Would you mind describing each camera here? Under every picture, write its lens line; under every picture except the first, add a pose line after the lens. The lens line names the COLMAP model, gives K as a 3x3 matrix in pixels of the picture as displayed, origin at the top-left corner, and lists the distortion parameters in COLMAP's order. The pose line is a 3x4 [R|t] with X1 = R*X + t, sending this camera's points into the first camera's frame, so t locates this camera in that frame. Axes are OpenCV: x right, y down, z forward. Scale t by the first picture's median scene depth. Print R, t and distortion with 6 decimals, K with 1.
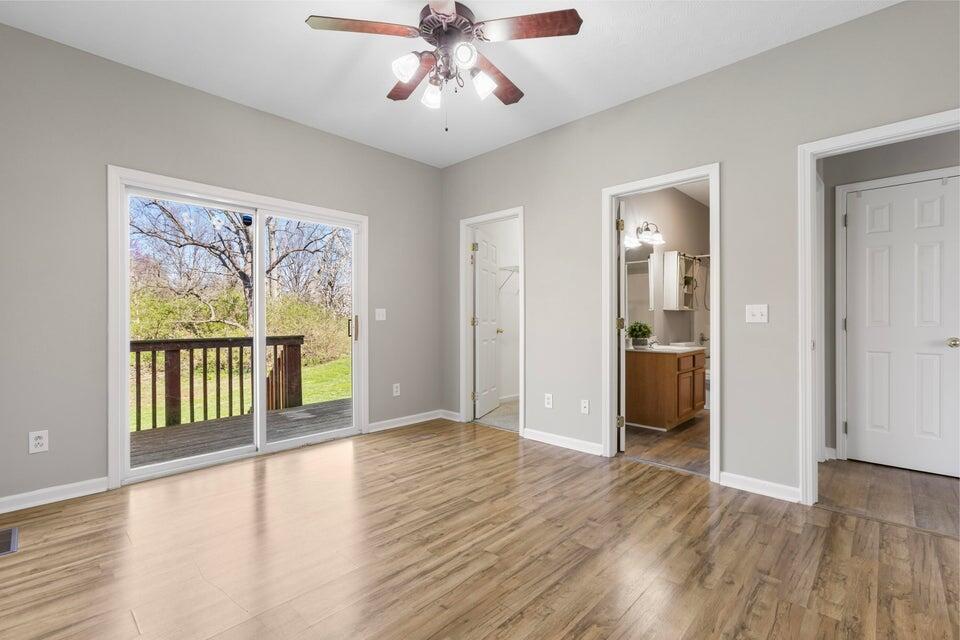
lens RADIAL K [[432.1, 0, 478.5], [0, 432.1, 318.1], [0, 0, 1]] dist [-0.014052, -0.000080]
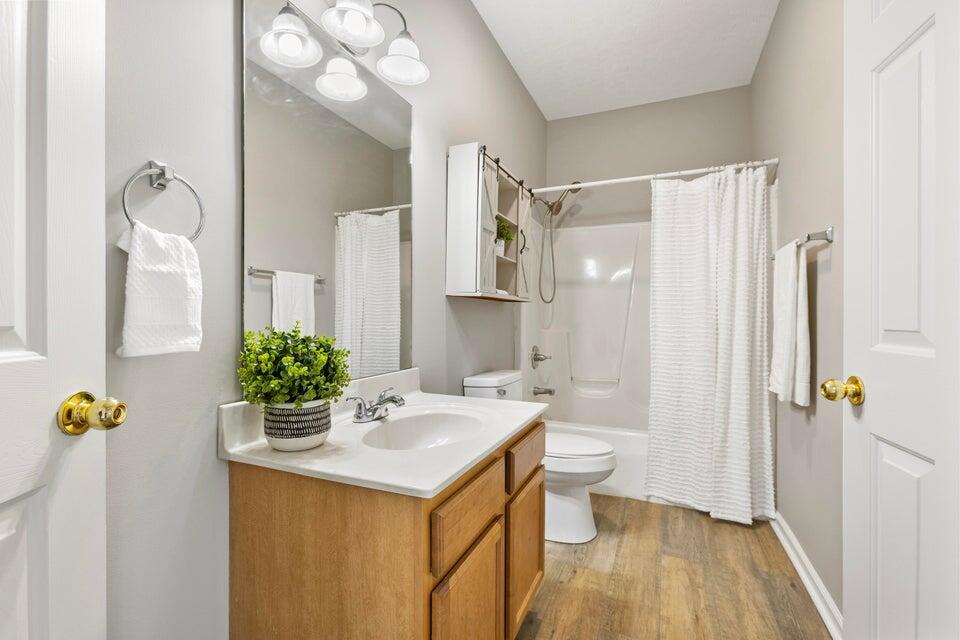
lens RADIAL K [[432.1, 0, 478.5], [0, 432.1, 318.1], [0, 0, 1]] dist [-0.014052, -0.000080]
pose [[0.938679, 0.000600, 0.344791, 0.386532], [-0.001308, 0.999997, 0.001822, 0.000402], [-0.344789, -0.002161, 0.938678, 0.749752]]
